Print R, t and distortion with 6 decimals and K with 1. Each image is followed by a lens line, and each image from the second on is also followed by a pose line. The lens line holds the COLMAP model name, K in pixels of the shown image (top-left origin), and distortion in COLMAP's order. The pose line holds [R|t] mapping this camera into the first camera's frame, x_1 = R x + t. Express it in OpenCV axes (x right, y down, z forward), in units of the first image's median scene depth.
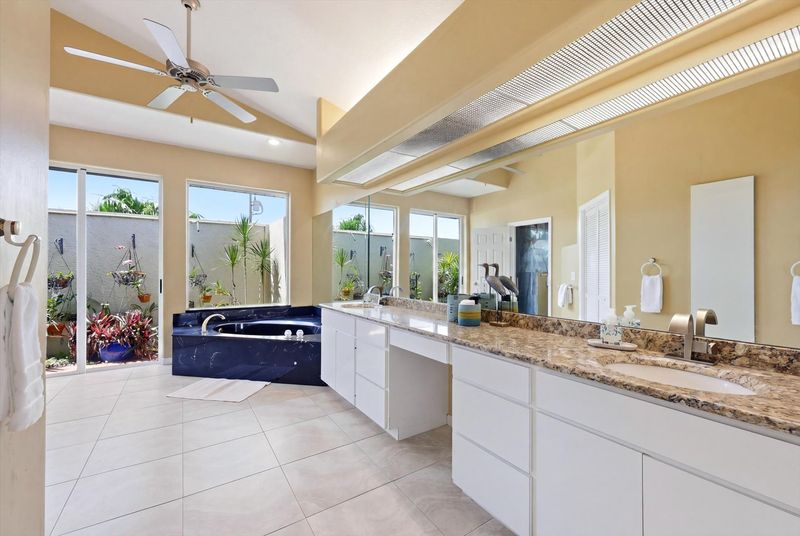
lens RADIAL K [[325.6, 0, 394.1], [0, 325.6, 272.0], [0, 0, 1]] dist [-0.001323, -0.000189]
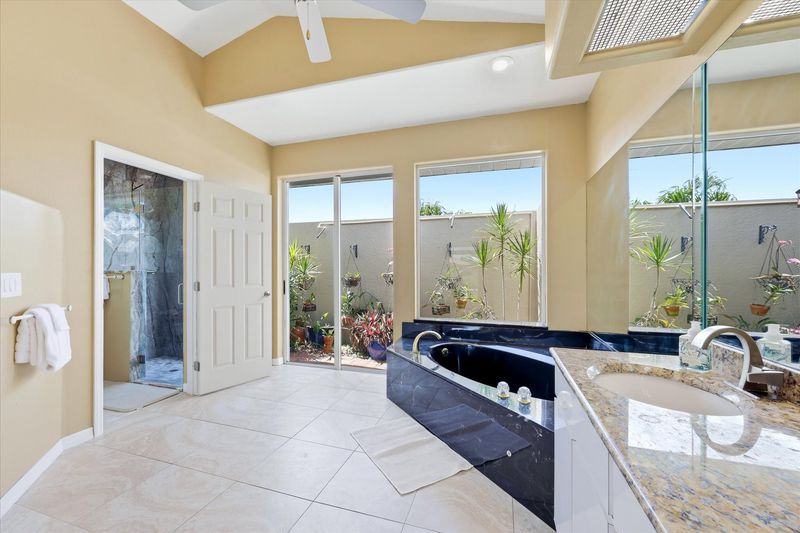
lens RADIAL K [[325.6, 0, 394.1], [0, 325.6, 270.5], [0, 0, 1]] dist [-0.001323, -0.000189]
pose [[0.630698, -0.001735, -0.776027, -0.011478], [-0.006143, 0.999955, -0.007228, -0.001969], [0.776004, 0.009326, 0.630658, 0.372601]]
